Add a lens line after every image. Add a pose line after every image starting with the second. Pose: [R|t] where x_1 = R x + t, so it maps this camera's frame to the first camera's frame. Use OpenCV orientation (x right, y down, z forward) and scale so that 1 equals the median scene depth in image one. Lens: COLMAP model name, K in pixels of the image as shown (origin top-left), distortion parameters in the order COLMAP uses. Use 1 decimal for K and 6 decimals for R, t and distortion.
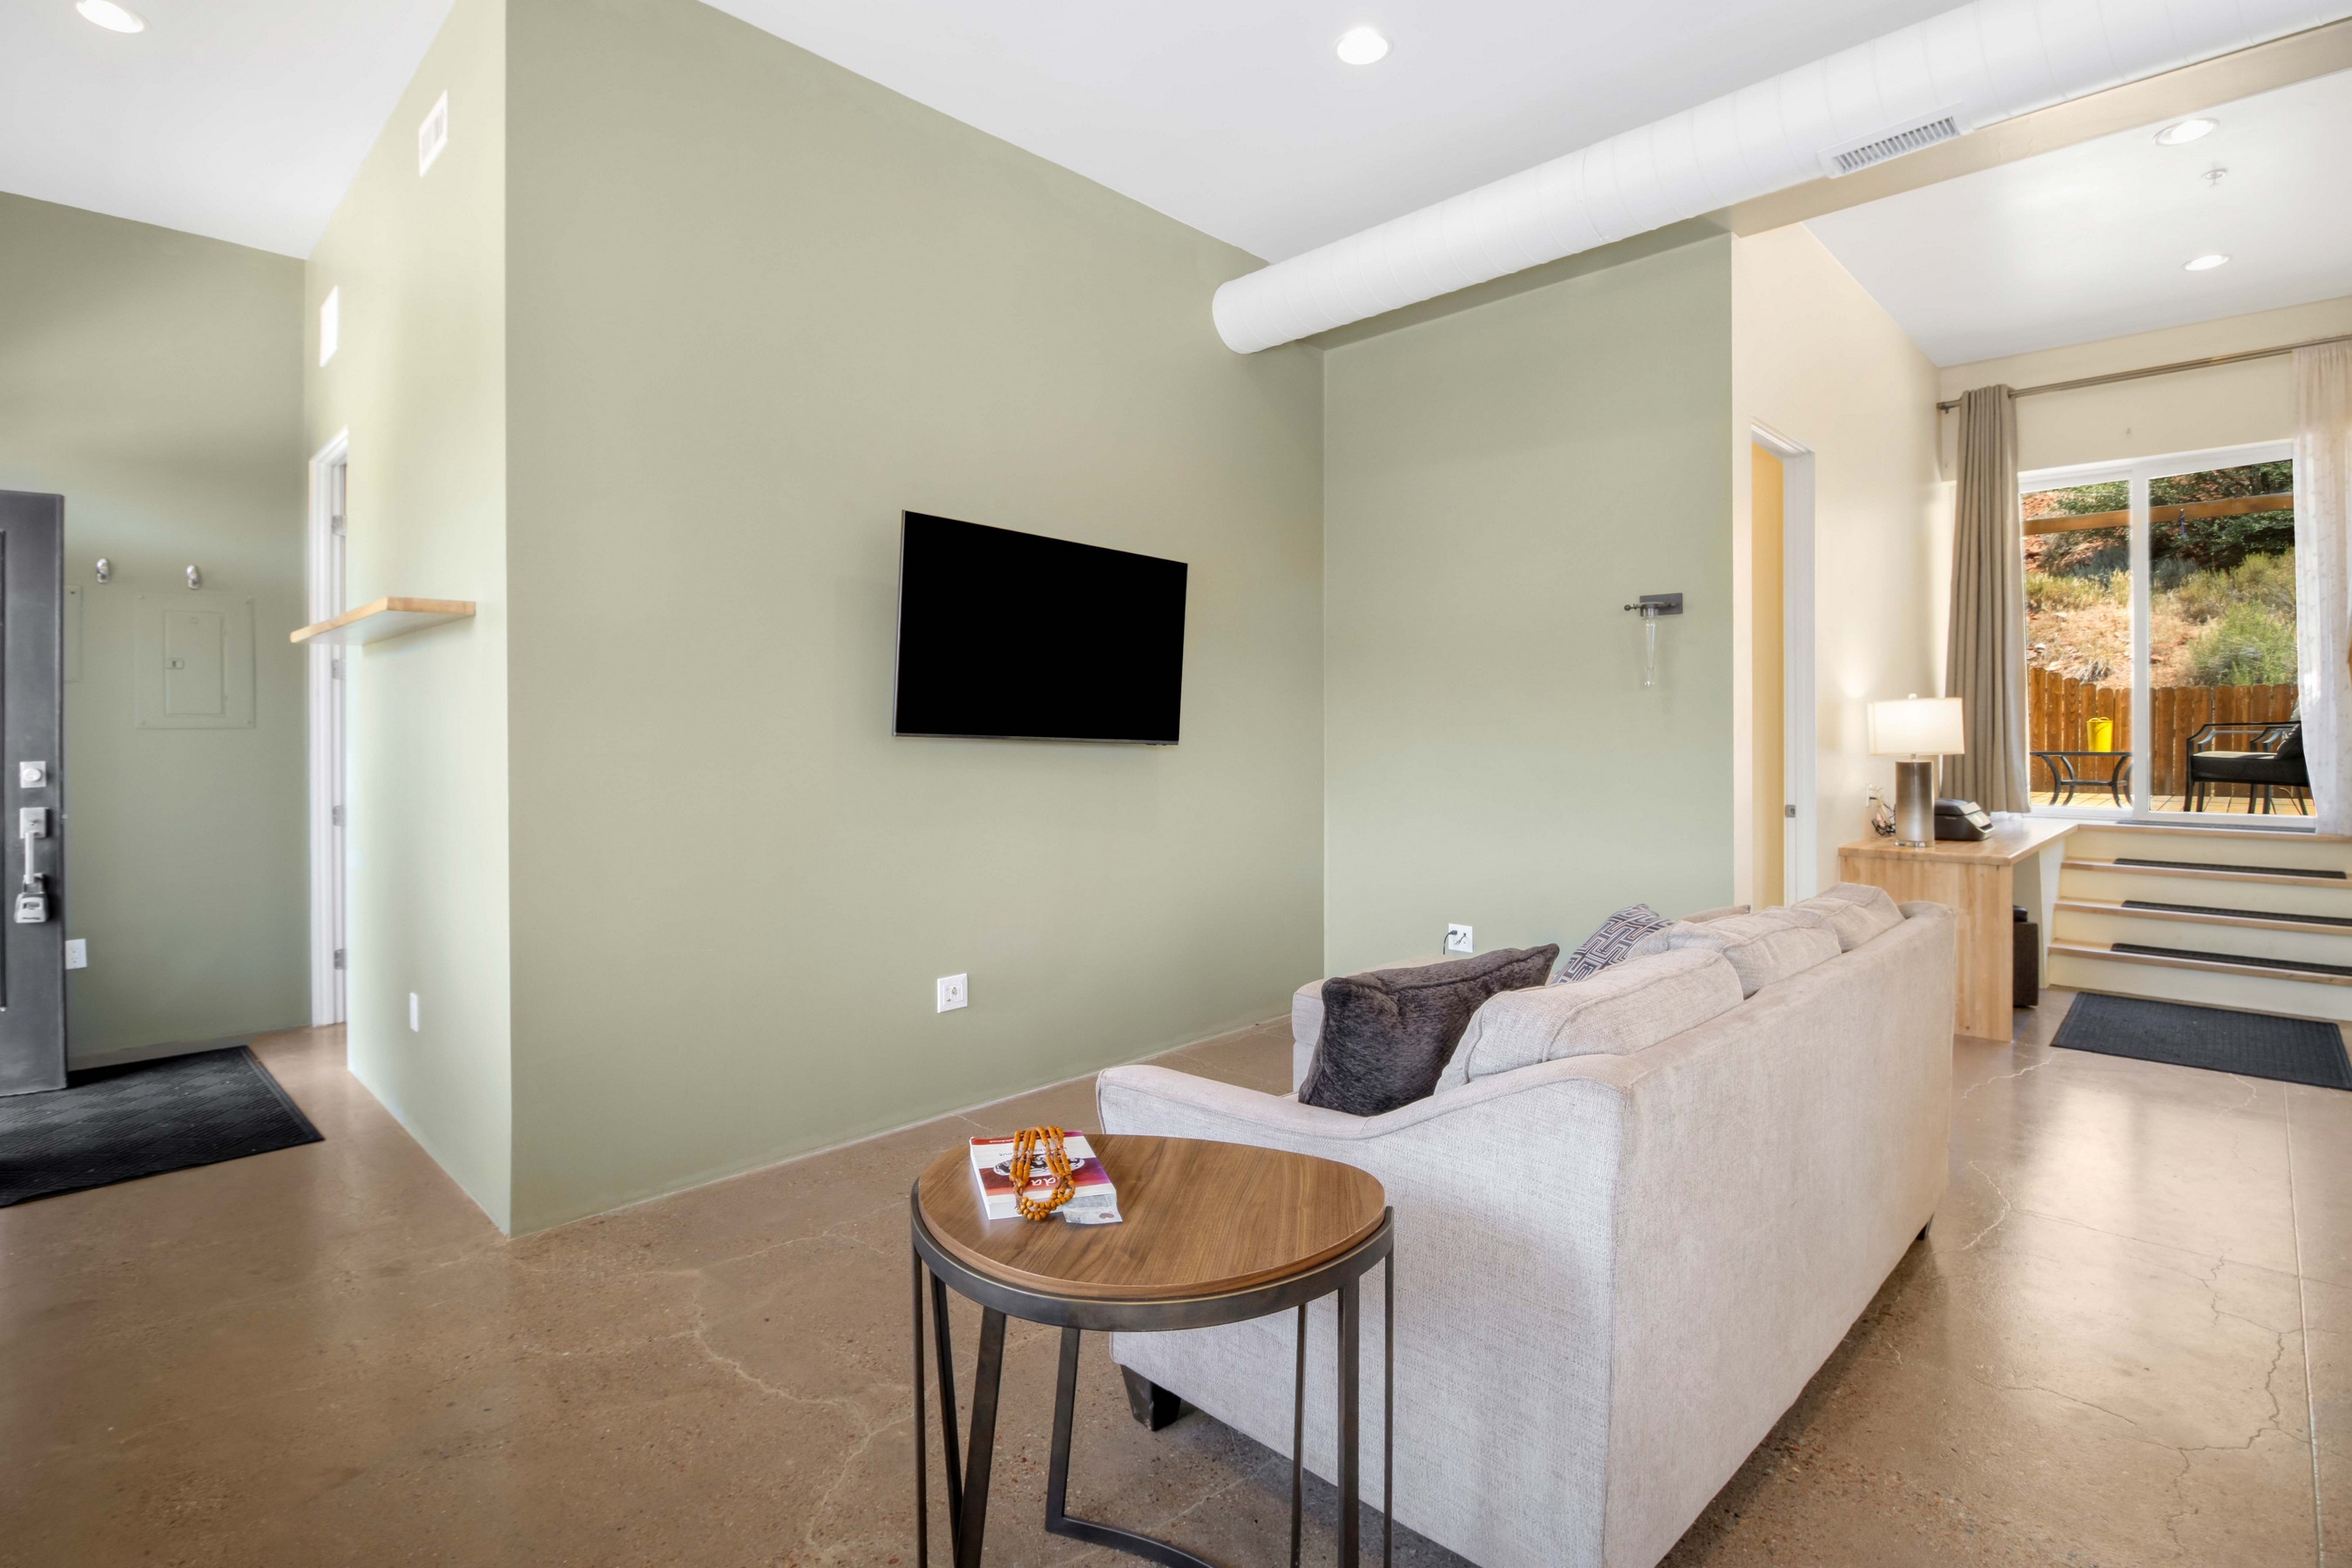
lens RADIAL K [[1151.5, 0, 1184.3], [0, 1151.5, 737.4], [0, 0, 1]] dist [-0.002778, -0.009984]
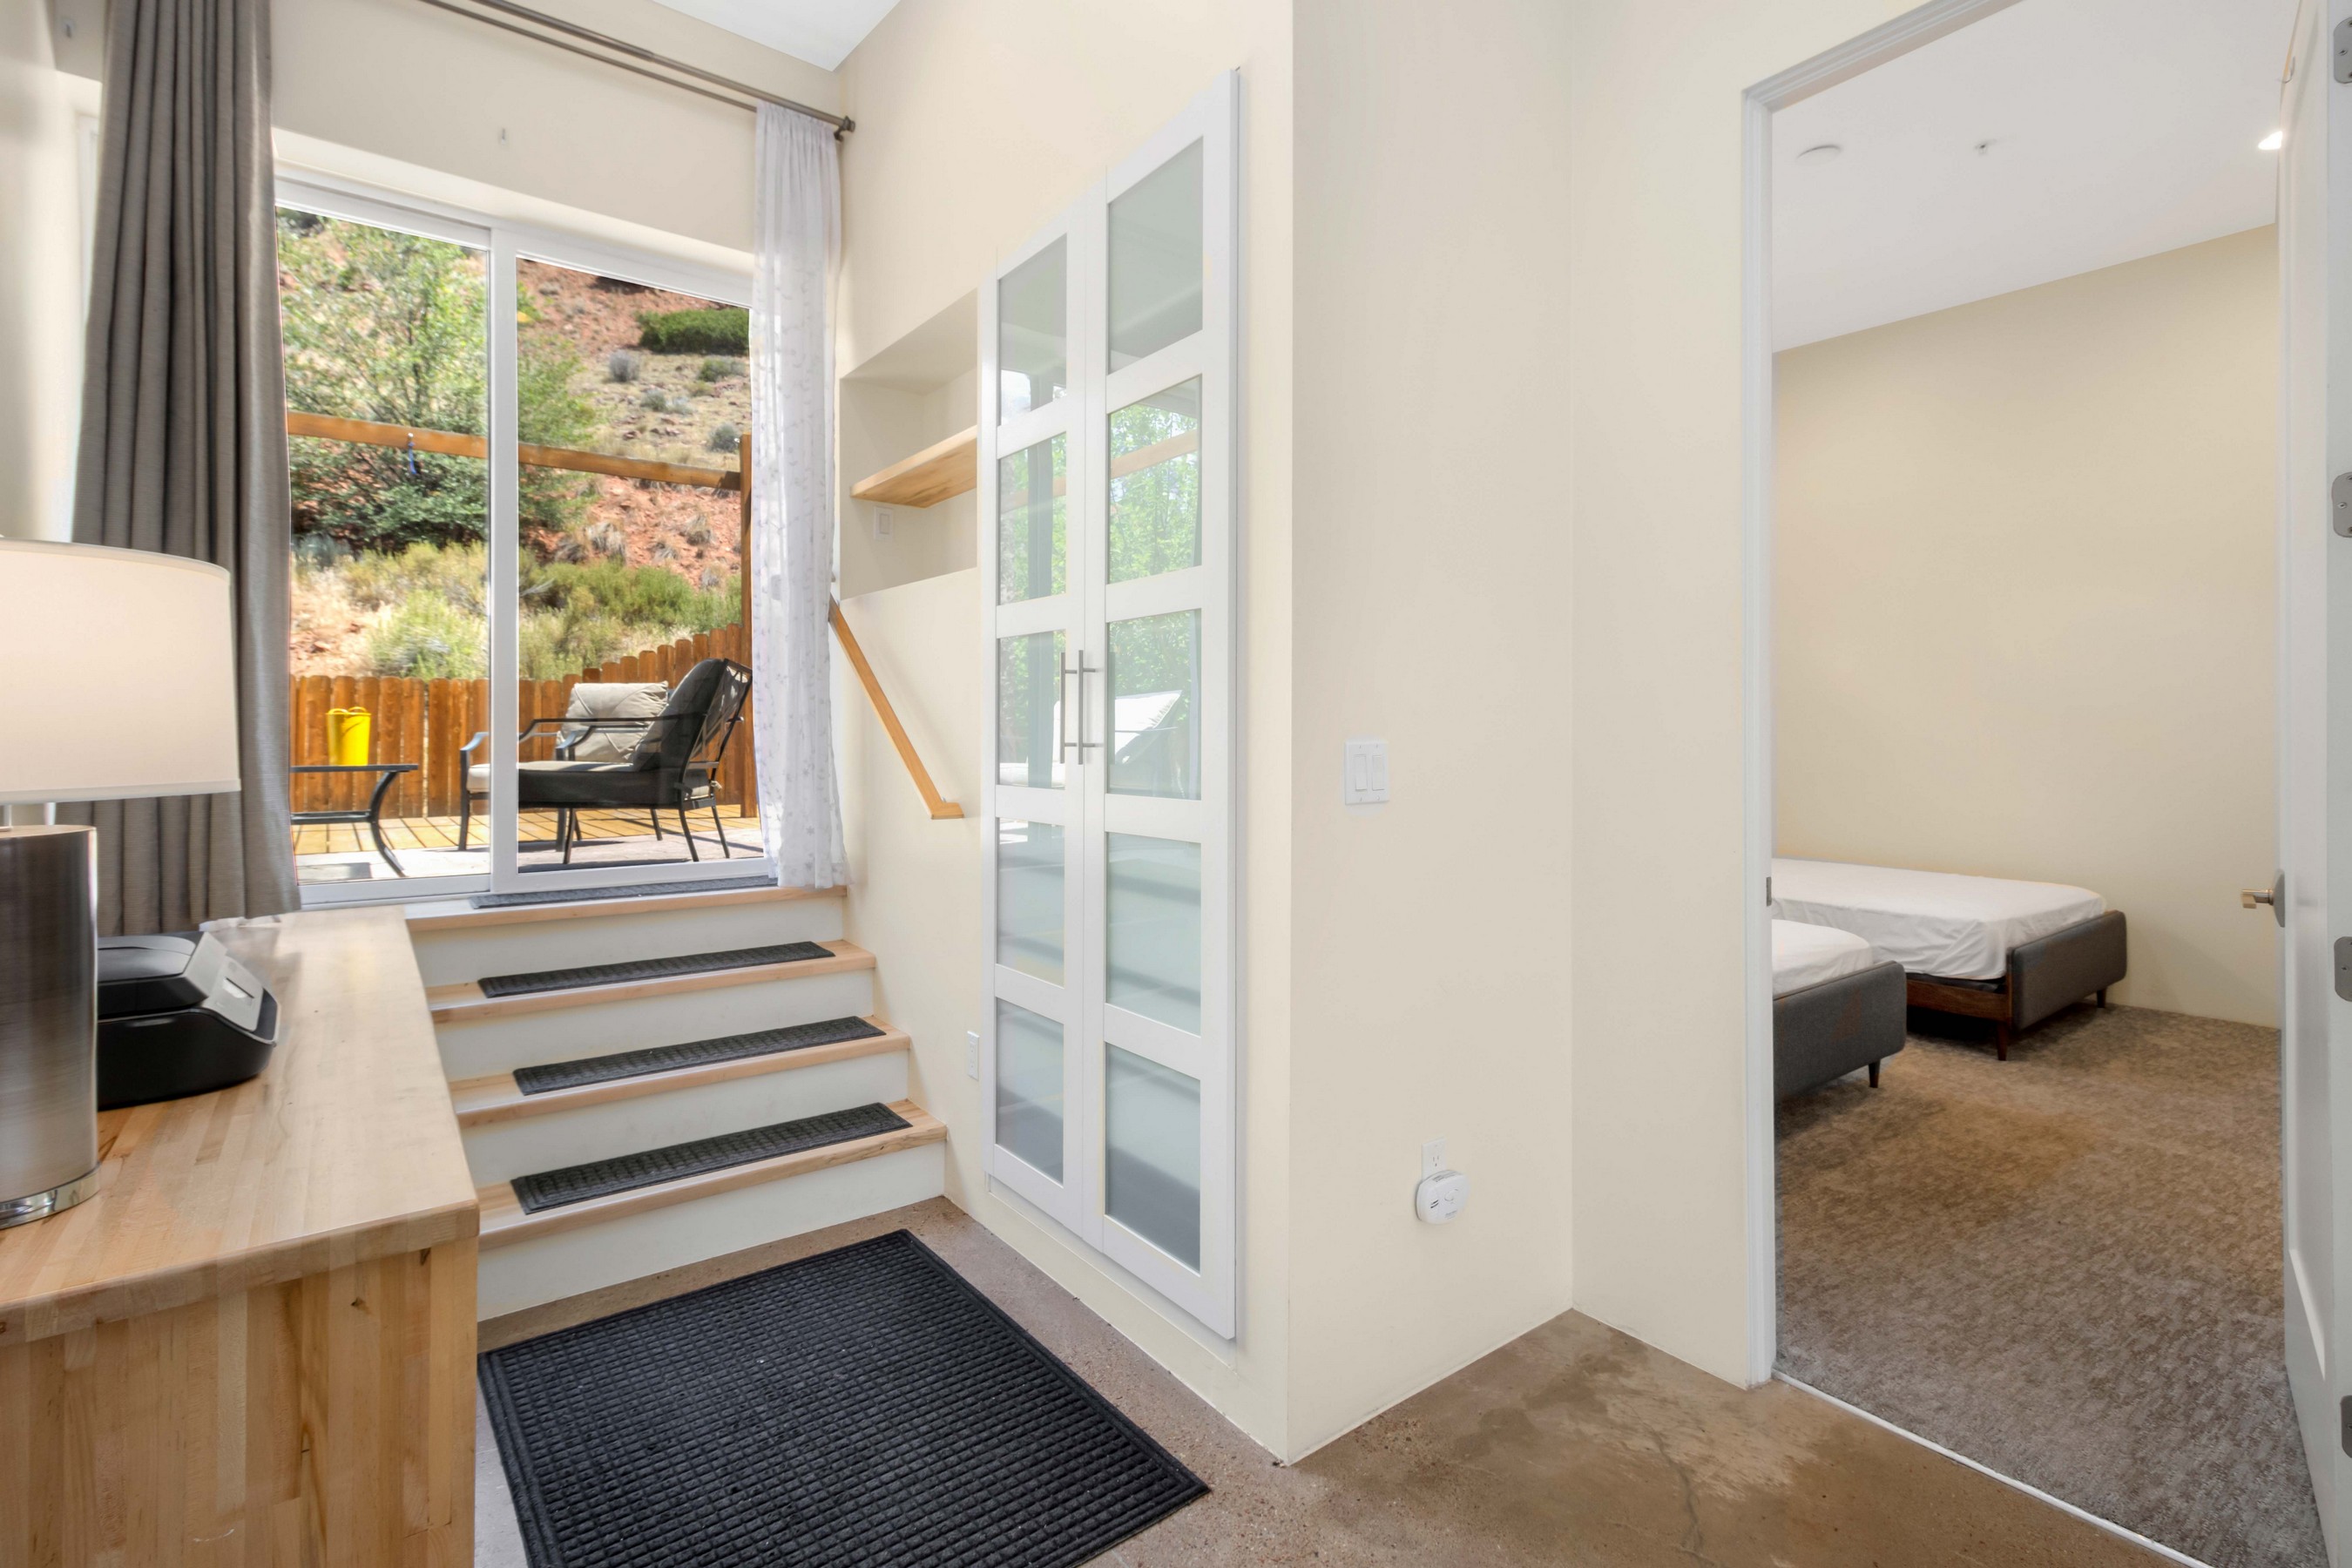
lens RADIAL K [[1100.2, 0, 1176.6], [0, 1100.2, 718.0], [0, 0, 1]] dist [-0.001125, -0.000216]
pose [[0.152977, 0.017966, 0.988066, 0.203564], [0.009857, 0.999757, -0.019704, 0.002367], [-0.988181, 0.012754, 0.152763, 0.327643]]
